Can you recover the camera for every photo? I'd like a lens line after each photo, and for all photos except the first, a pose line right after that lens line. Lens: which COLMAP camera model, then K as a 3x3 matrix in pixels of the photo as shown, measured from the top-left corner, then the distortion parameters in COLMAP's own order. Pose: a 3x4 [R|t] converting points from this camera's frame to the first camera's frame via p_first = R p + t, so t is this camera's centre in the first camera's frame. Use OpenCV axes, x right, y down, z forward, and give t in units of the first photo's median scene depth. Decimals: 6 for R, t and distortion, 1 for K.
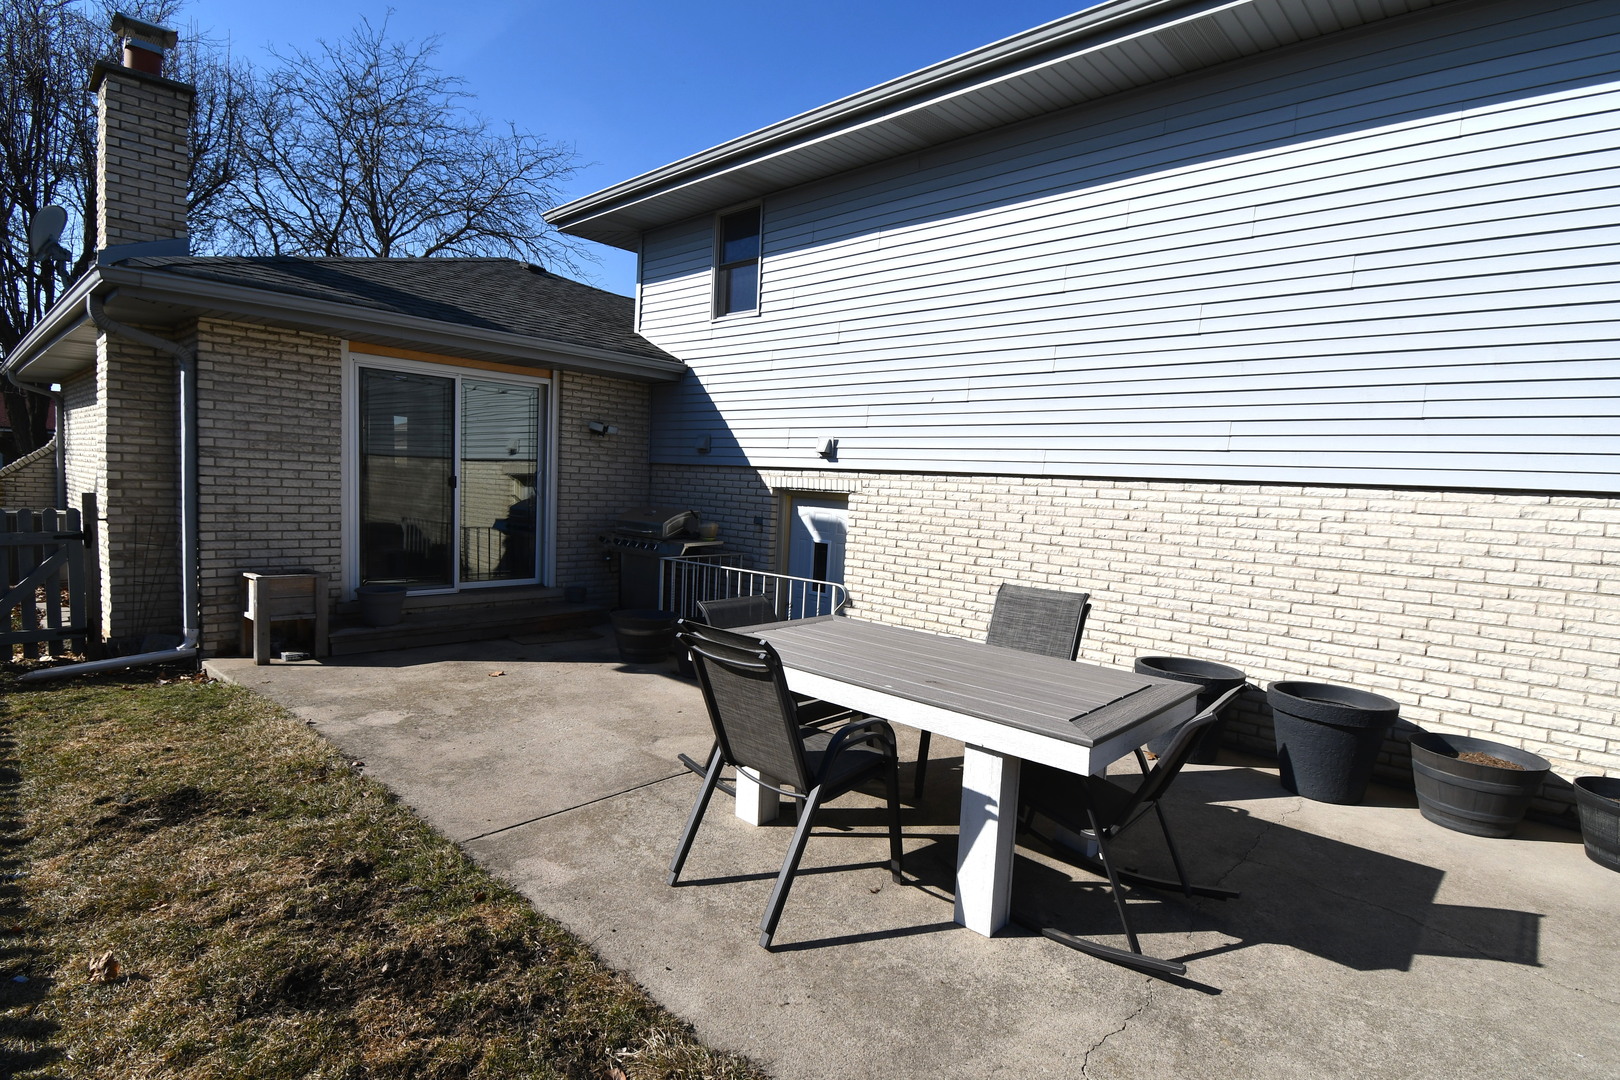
lens RADIAL K [[827.1, 0, 815.3], [0, 827.1, 540.9], [0, 0, 1]] dist [-0.004014, -0.008564]
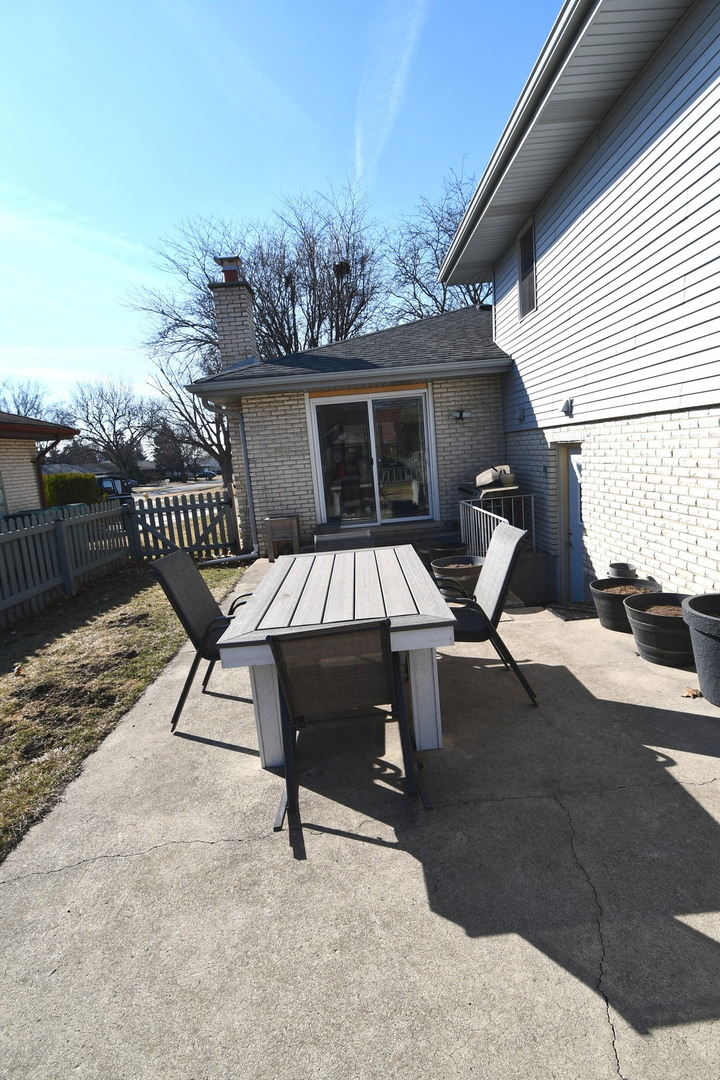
lens RADIAL K [[551.4, 0, 365.6], [0, 551.4, 538.9], [0, 0, 1]] dist [-0.004014, -0.008564]
pose [[0.683393, 0.009712, -0.729986, 0.461117], [0.064255, 0.995231, 0.073396, 0.004942], [0.727217, -0.097064, 0.679510, 0.220478]]
